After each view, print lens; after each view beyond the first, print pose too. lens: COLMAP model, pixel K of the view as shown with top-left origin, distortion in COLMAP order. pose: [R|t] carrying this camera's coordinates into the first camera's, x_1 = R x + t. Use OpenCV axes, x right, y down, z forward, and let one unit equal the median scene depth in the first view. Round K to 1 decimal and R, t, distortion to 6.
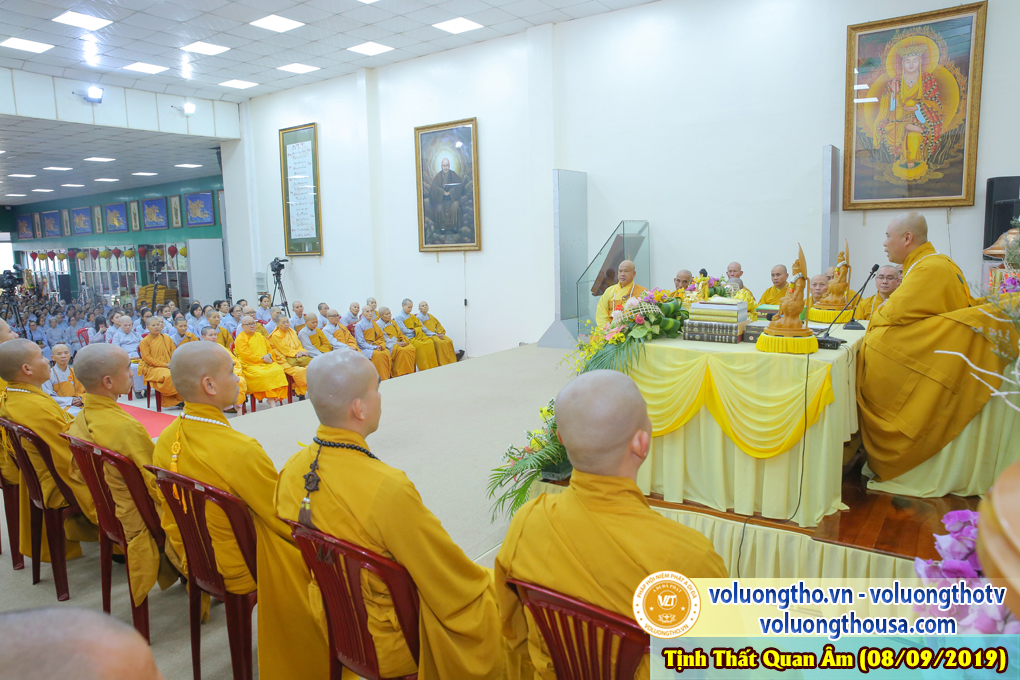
lens RADIAL K [[701.6, 0, 510.0], [0, 701.6, 340.0], [0, 0, 1]] dist [-0.124327, 0.096476]
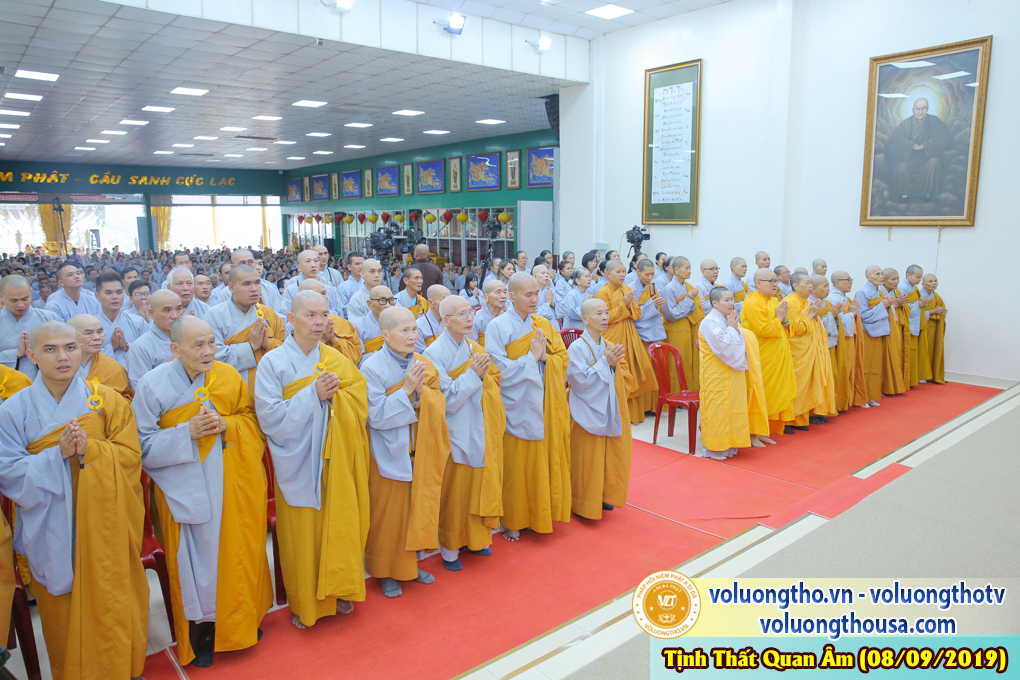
lens RADIAL K [[701.6, 0, 510.0], [0, 701.6, 340.0], [0, 0, 1]] dist [-0.124327, 0.096476]
pose [[0.962701, 0.063799, -0.262938, -0.254836], [-0.054325, 0.997590, 0.043151, -0.011712], [0.265058, -0.027257, 0.963847, 0.159130]]
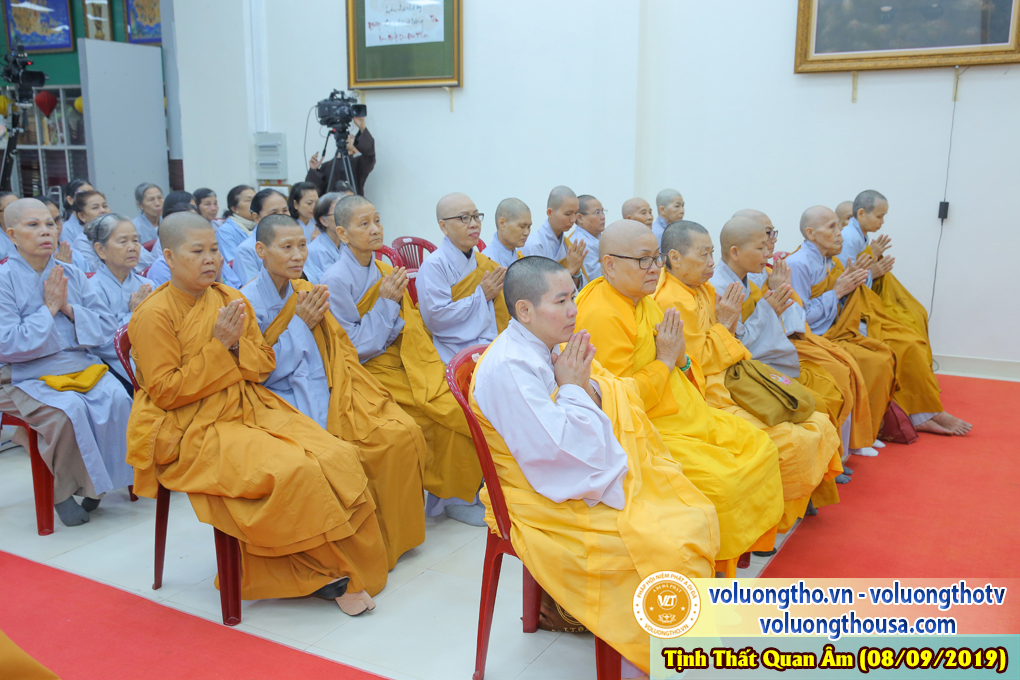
lens RADIAL K [[993.5, 0, 510.0], [0, 993.5, 340.0], [0, 0, 1]] dist [0.011482, 0.011833]
pose [[0.996671, 0.014612, 0.080209, -0.280882], [-0.018736, 0.998527, 0.050912, -0.006429], [-0.079347, -0.052245, 0.995477, 0.411802]]
